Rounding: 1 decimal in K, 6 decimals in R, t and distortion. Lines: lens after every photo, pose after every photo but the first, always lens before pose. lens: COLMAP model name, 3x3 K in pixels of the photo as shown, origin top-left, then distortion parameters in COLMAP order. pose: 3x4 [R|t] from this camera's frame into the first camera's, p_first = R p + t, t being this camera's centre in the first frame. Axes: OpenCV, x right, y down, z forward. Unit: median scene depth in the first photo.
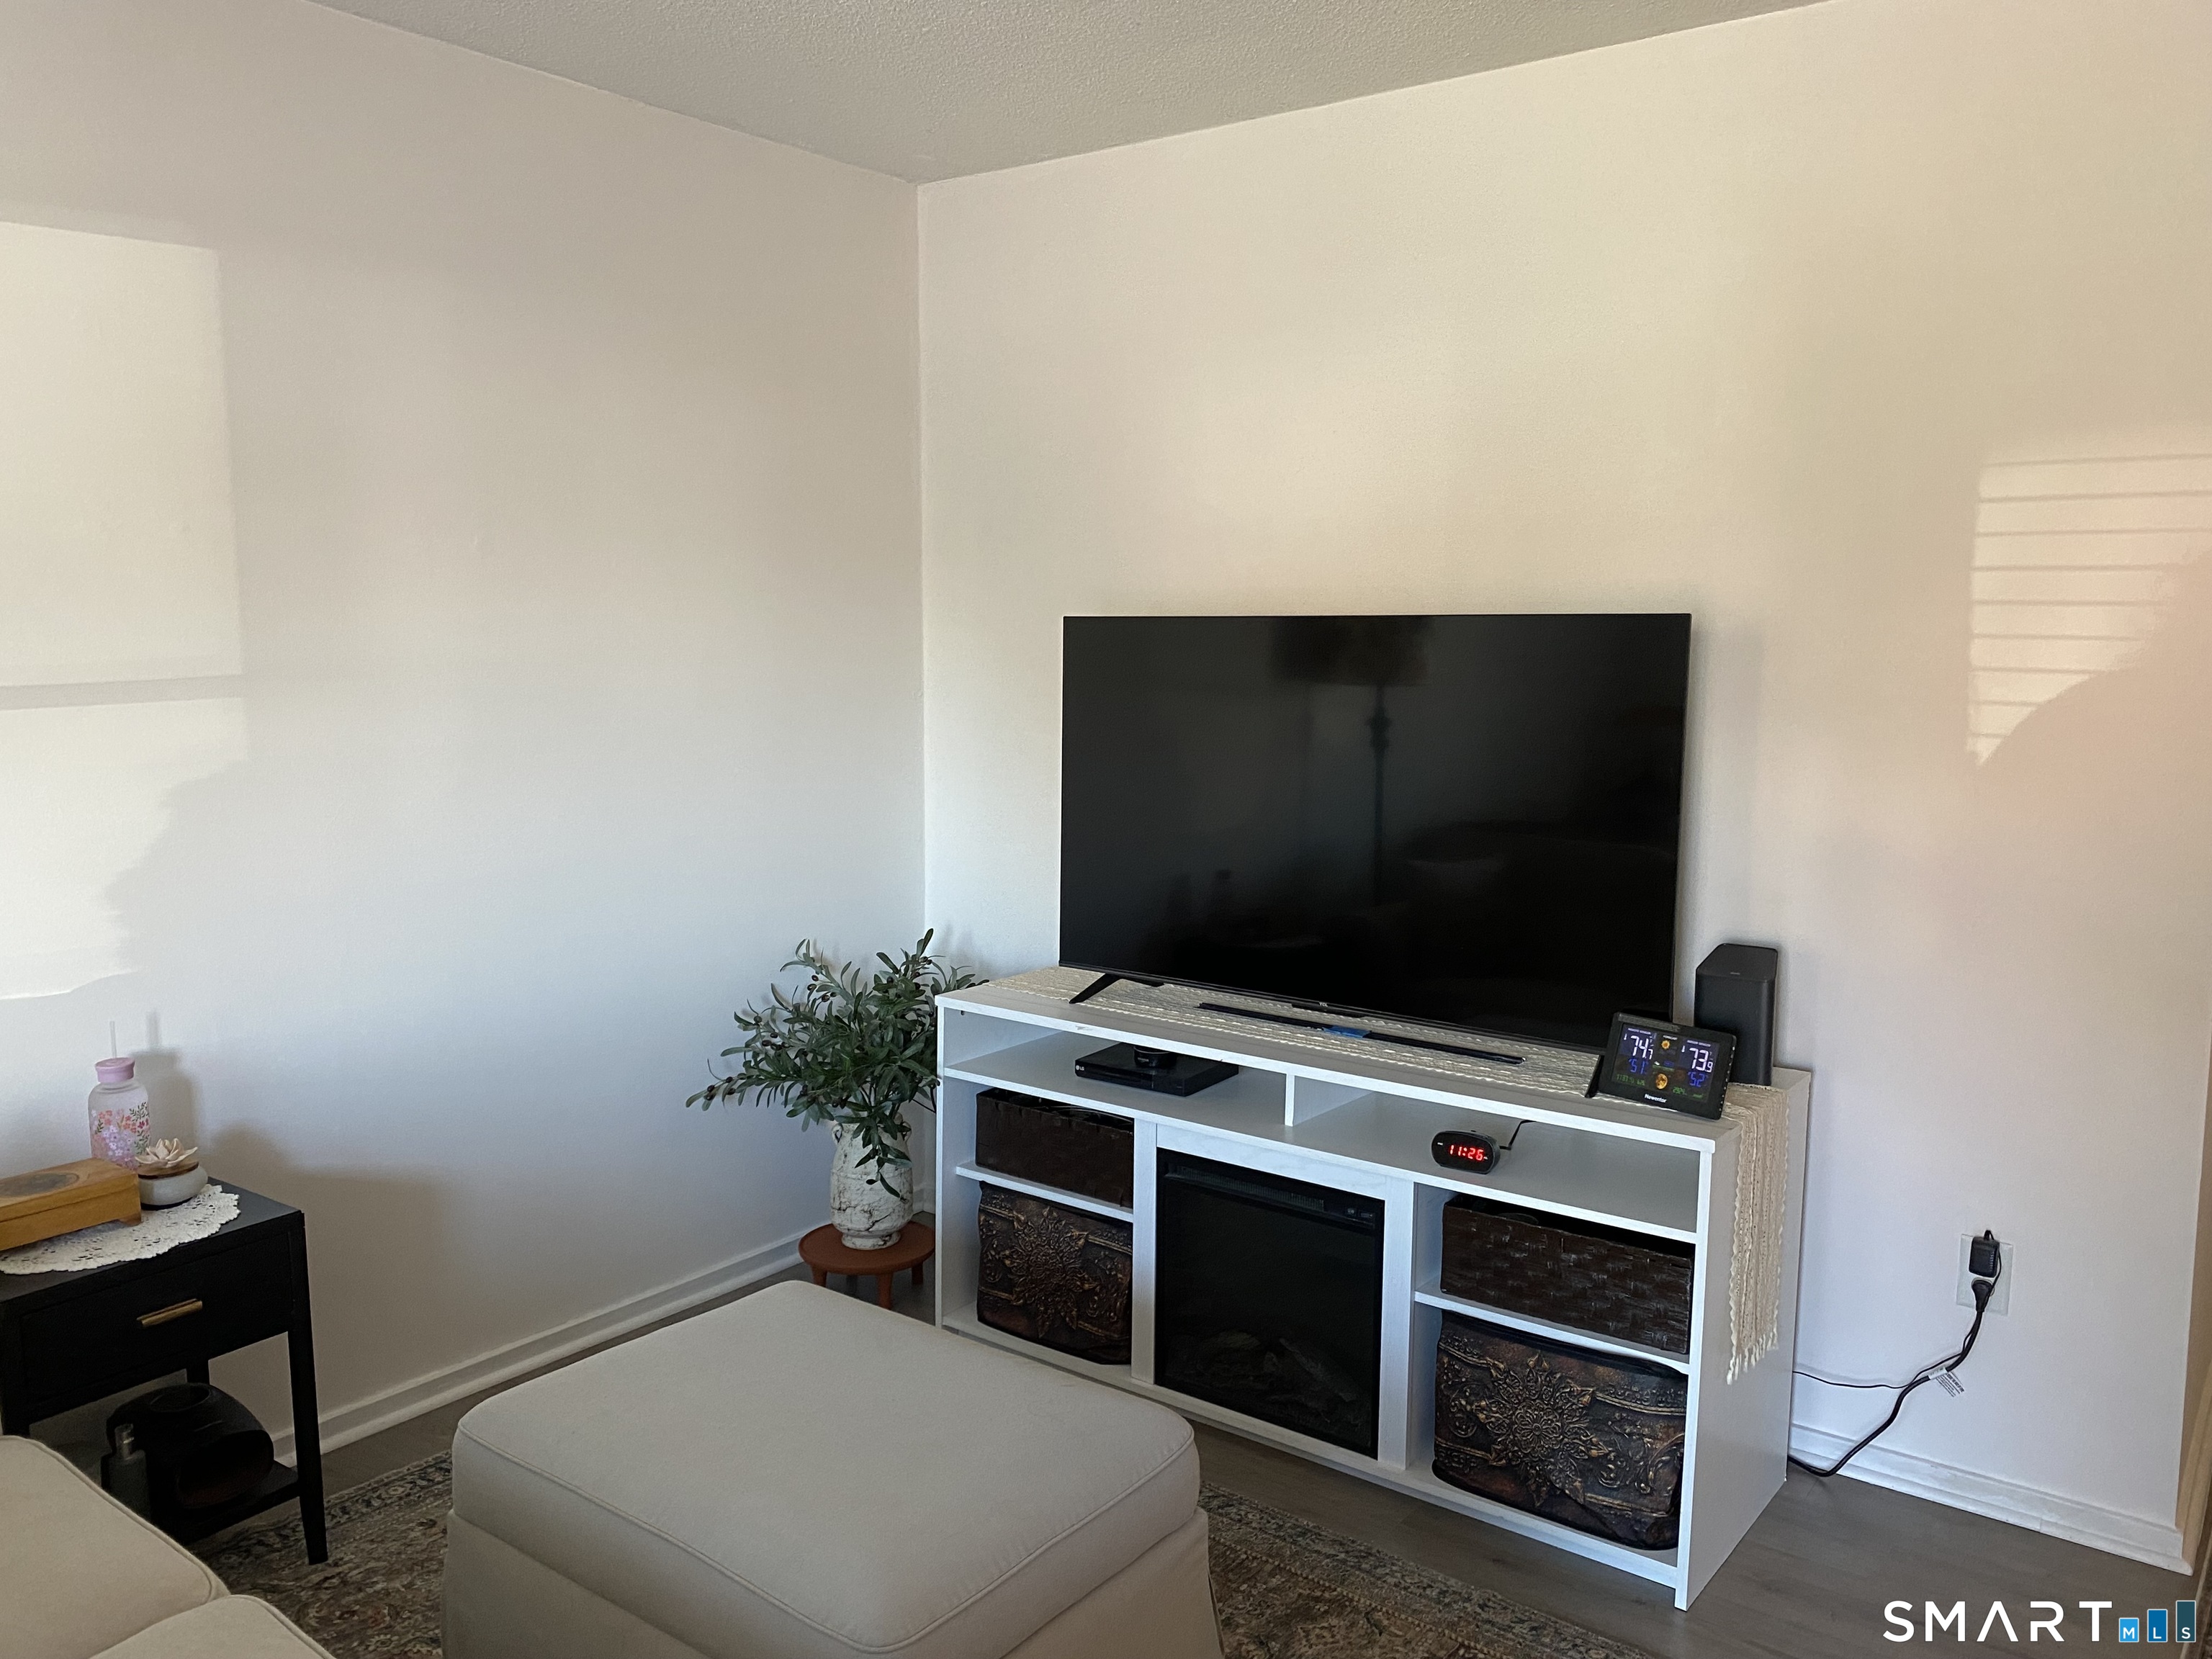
lens RADIAL K [[1665.2, 0, 1106.0], [0, 1665.2, 829.5], [0, 0, 1]] dist [0.068494, -0.206794]
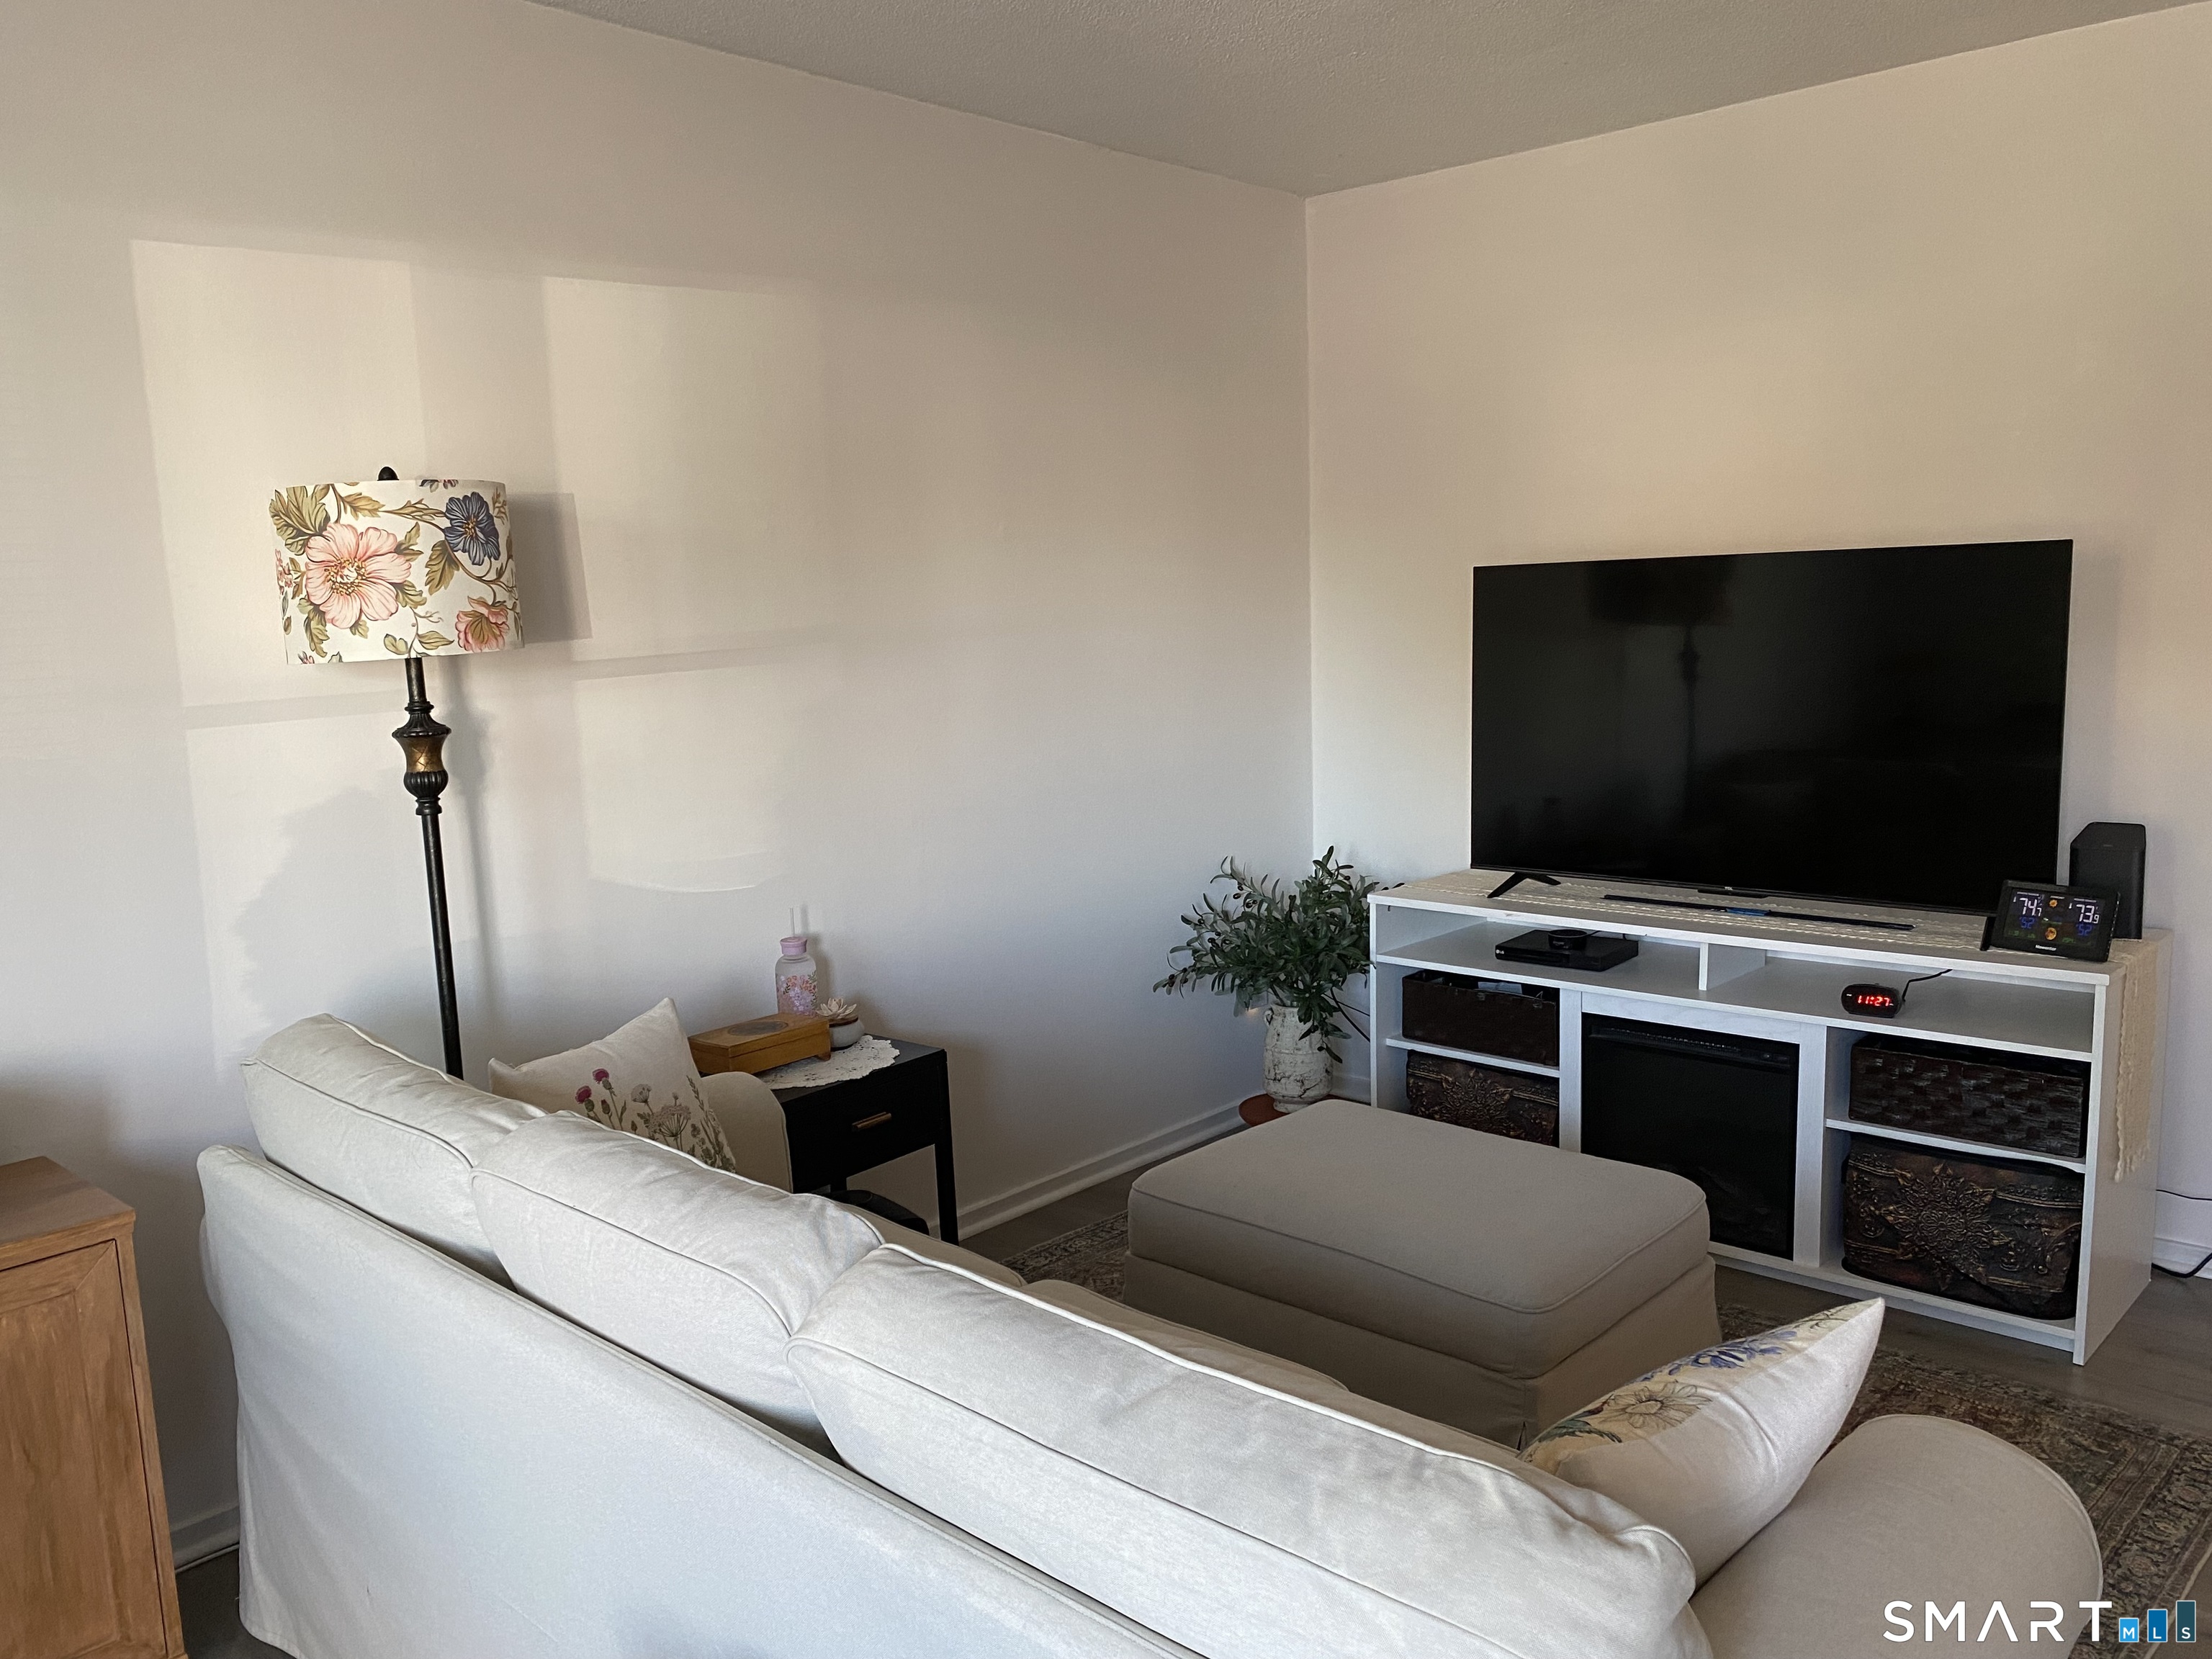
lens RADIAL K [[1679.2, 0, 1047.4], [0, 1679.2, 838.4], [0, 0, 1]] dist [0.002397, -0.050533]
pose [[0.992226, -0.023807, -0.122152, -0.215002], [0.026091, 0.999513, 0.017128, 0.039753], [0.121685, -0.020182, 0.992364, -0.250331]]
